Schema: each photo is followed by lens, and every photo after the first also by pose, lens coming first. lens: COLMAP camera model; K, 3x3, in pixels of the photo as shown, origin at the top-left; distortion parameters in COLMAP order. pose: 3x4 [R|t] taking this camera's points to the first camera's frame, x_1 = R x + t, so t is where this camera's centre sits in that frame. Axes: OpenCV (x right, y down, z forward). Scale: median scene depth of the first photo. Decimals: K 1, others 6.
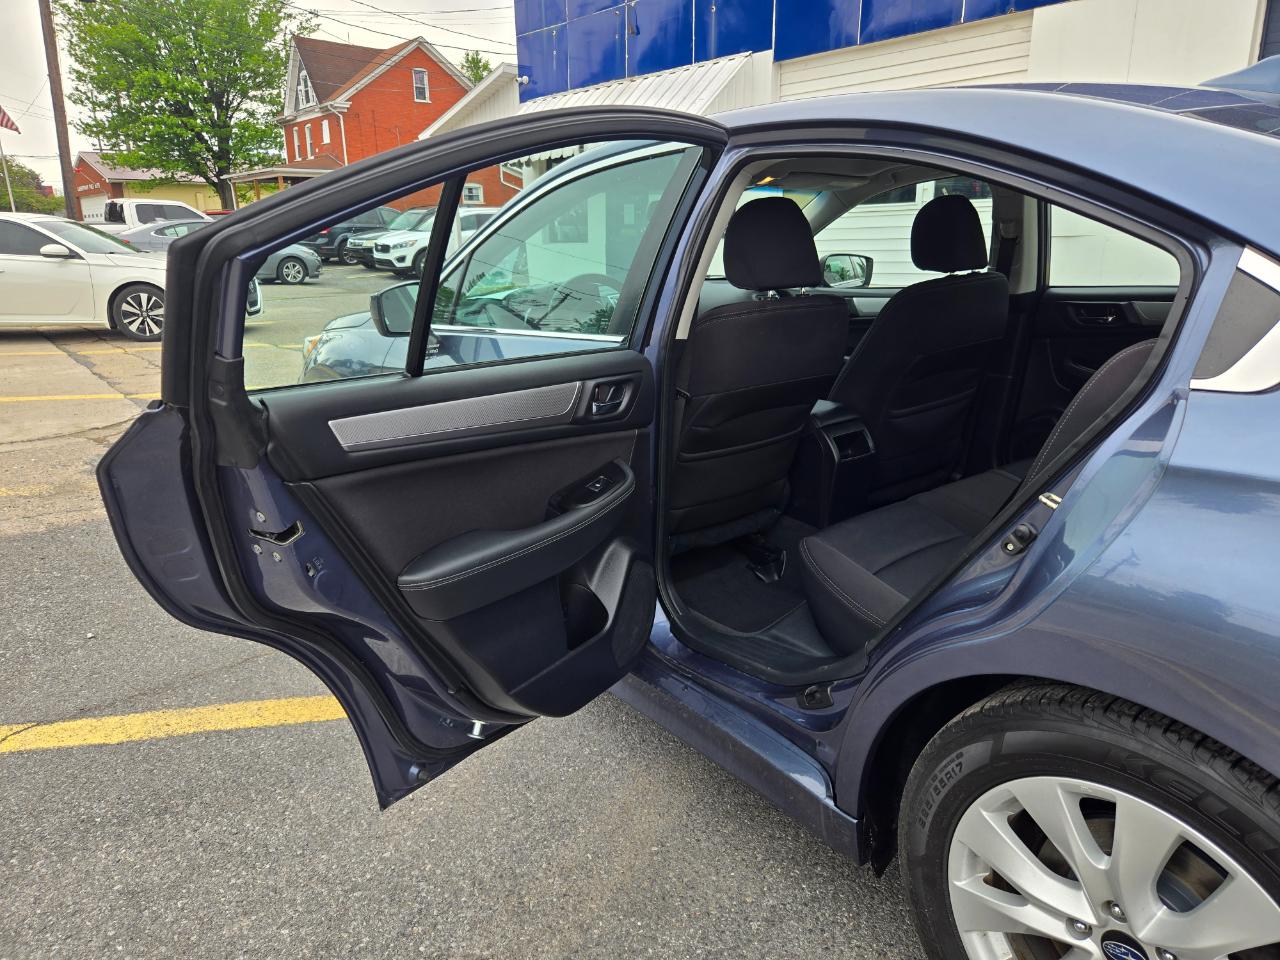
lens RADIAL K [[870.1, 0, 628.5], [0, 870.1, 465.4], [0, 0, 1]] dist [0.064269, -0.038763]
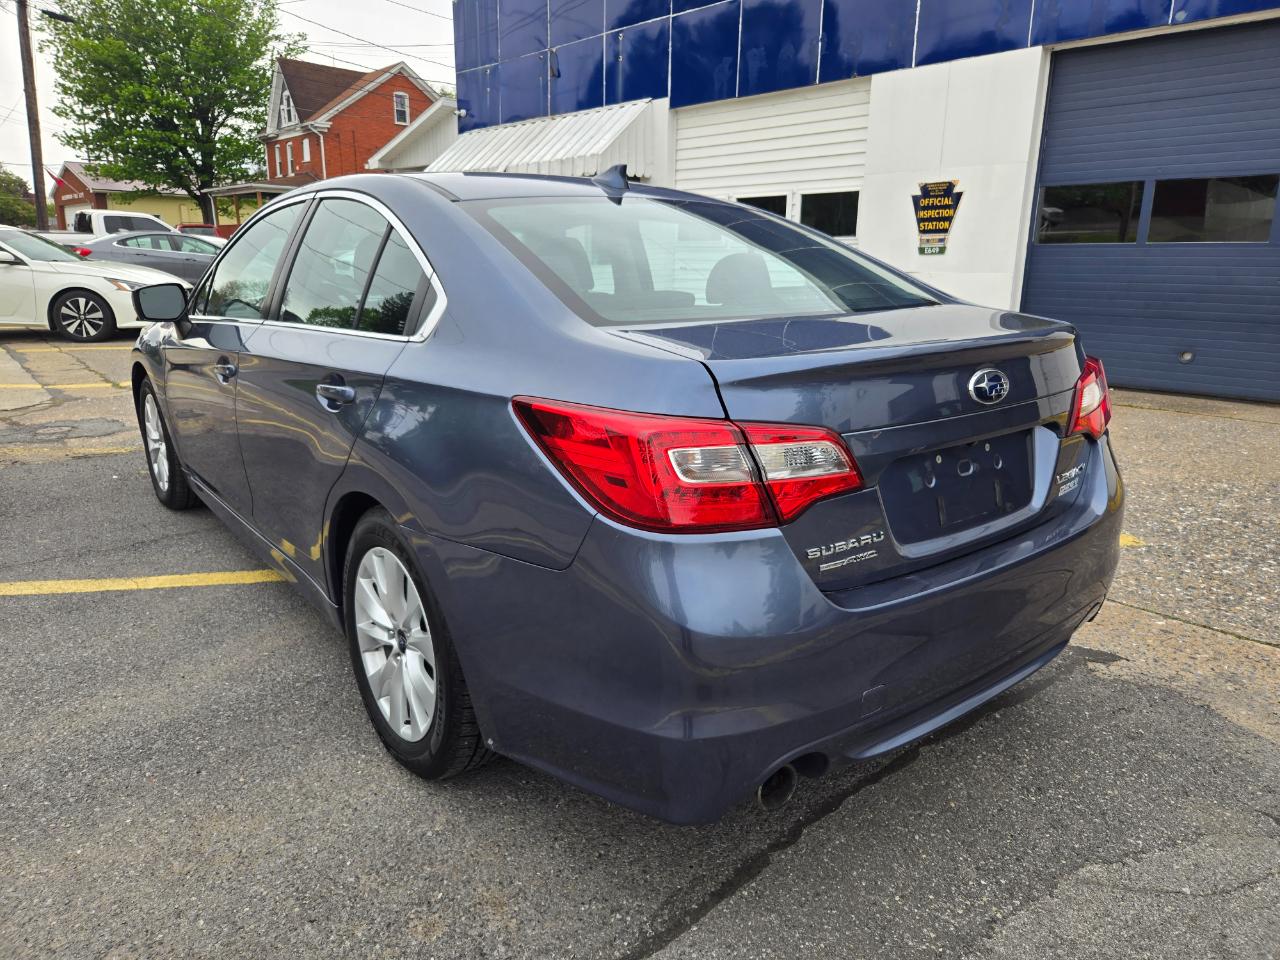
lens RADIAL K [[869.4, 0, 646.1], [0, 869.4, 471.2], [0, 0, 1]] dist [0.064793, -0.048893]
pose [[0.999350, 0.022781, 0.027927, 0.030934], [-0.022219, 0.999548, -0.020274, 0.006459], [-0.028376, 0.019640, 0.999404, -0.027015]]
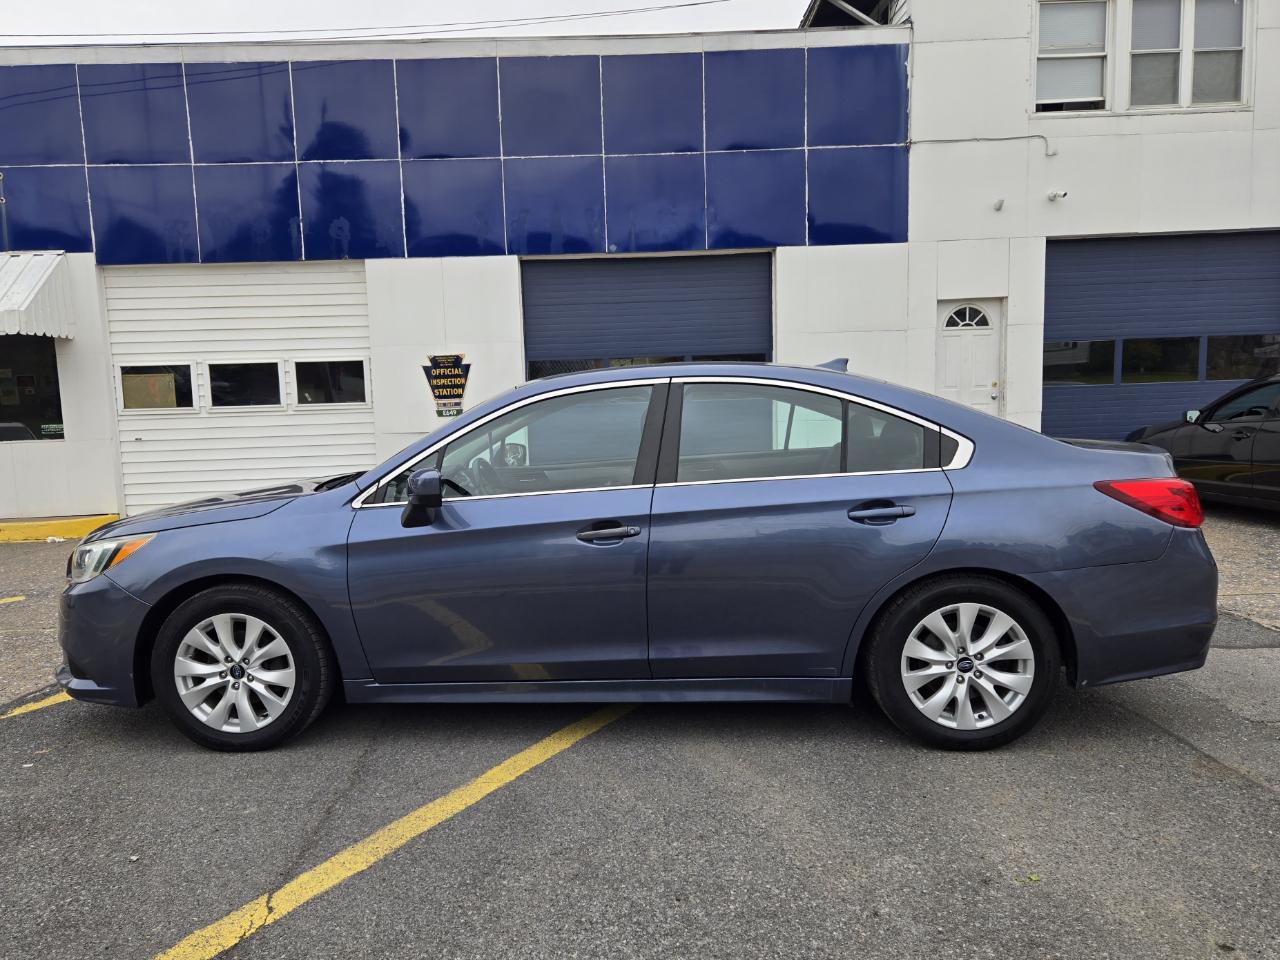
lens RADIAL K [[919.9, 0, 610.2], [0, 919.9, 500.5], [0, 0, 1]] dist [0.075970, -0.059625]
pose [[0.647728, -0.077836, 0.757885, -0.073753], [0.215755, 0.972785, -0.084489, 0.001152], [-0.730683, 0.218243, 0.646894, -0.006910]]
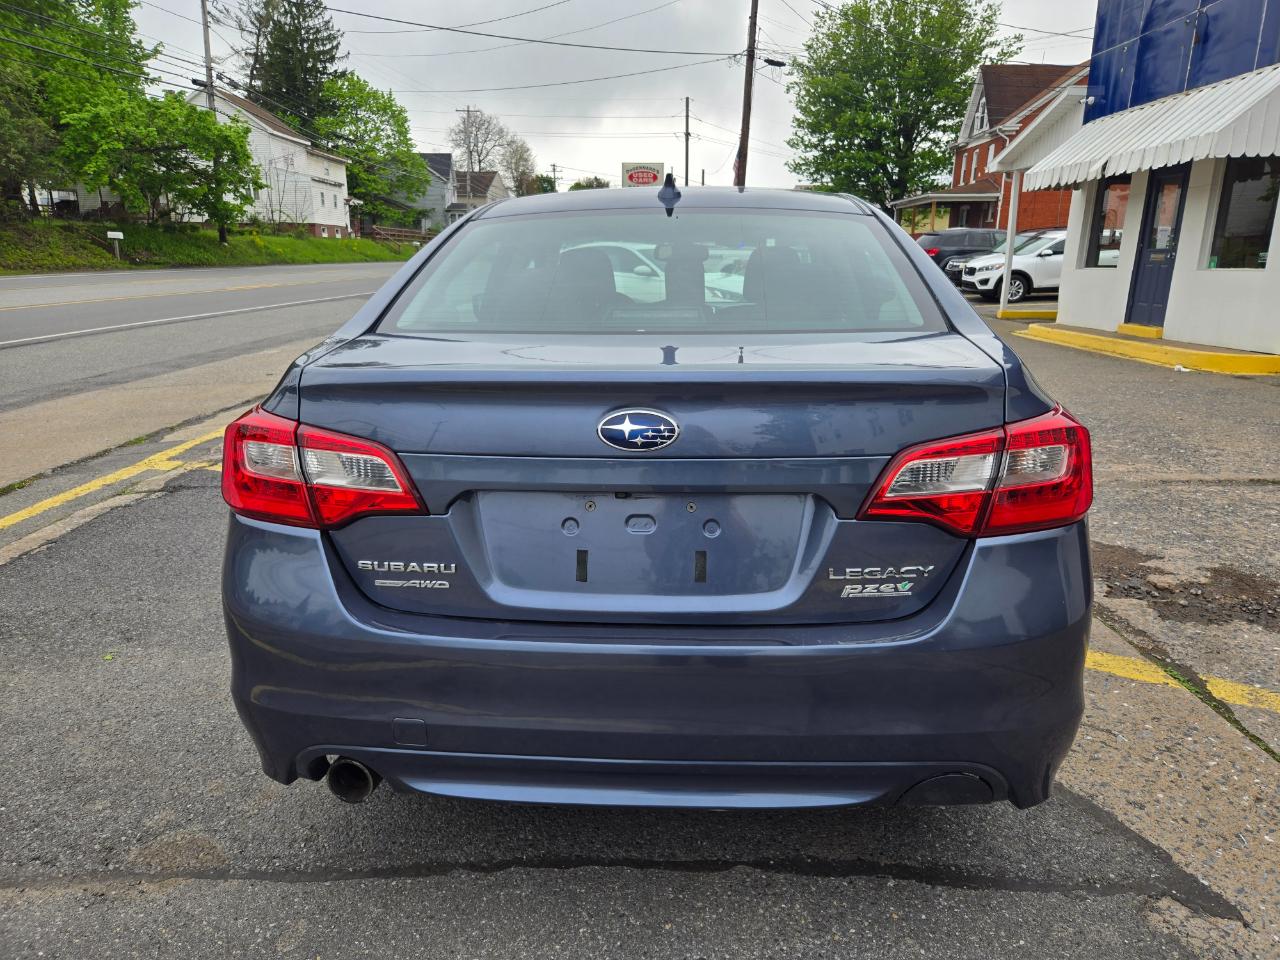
lens RADIAL K [[871.0, 0, 649.3], [0, 871.0, 483.9], [0, 0, 1]] dist [0.065136, -0.045907]
pose [[0.751576, 0.185744, -0.632955, 0.076073], [-0.187257, 0.980140, 0.065276, 0.000231], [0.632509, 0.069465, 0.771432, -0.010057]]
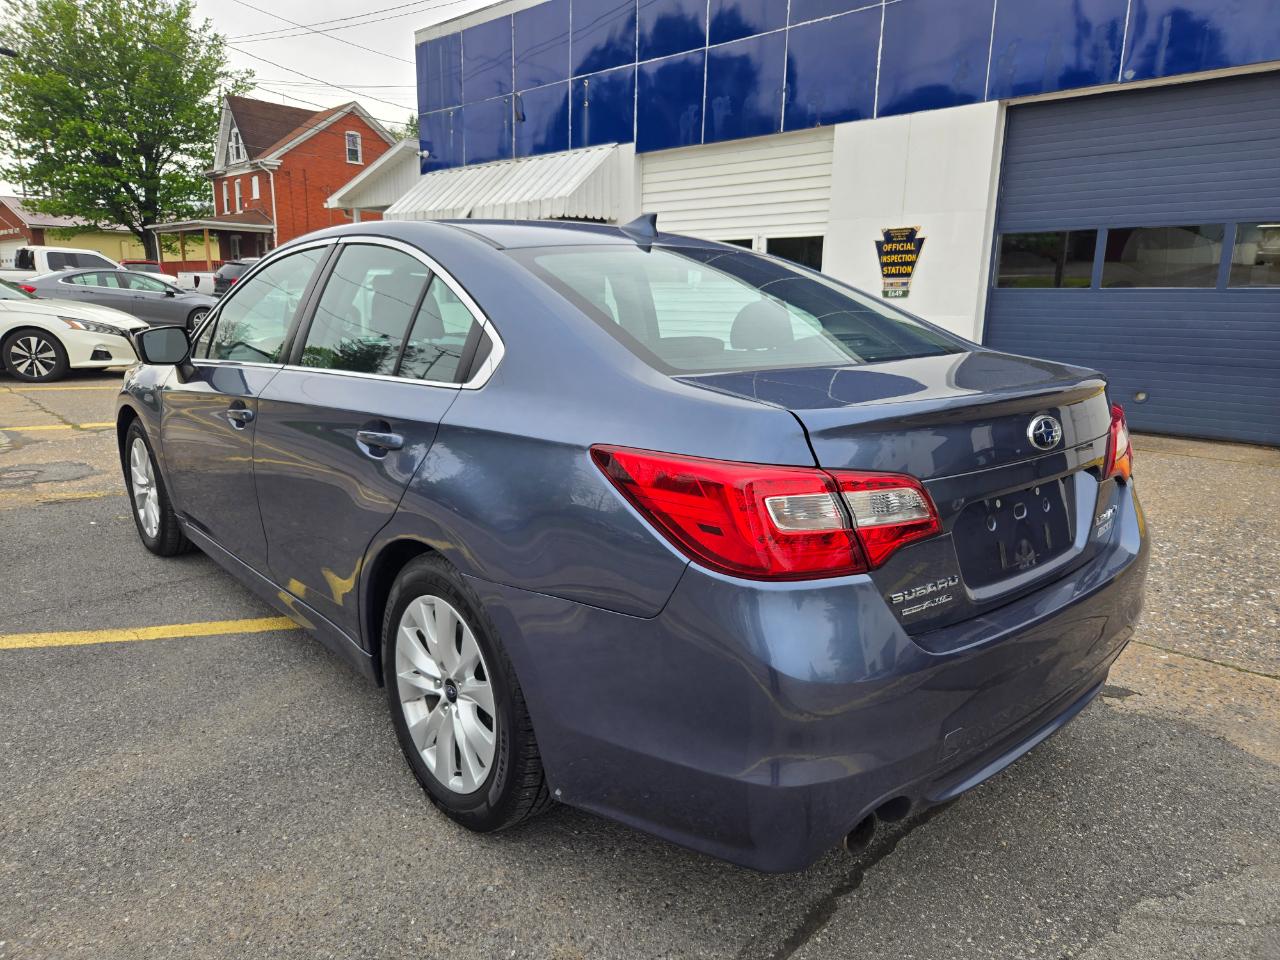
lens RADIAL K [[867.3, 0, 645.1], [0, 867.3, 480.6], [0, 0, 1]] dist [0.067797, -0.052412]
pose [[0.996387, 0.017160, 0.083180, 0.024450], [-0.012760, 0.998505, -0.053150, 0.006065], [-0.083967, 0.051897, 0.995116, -0.026985]]
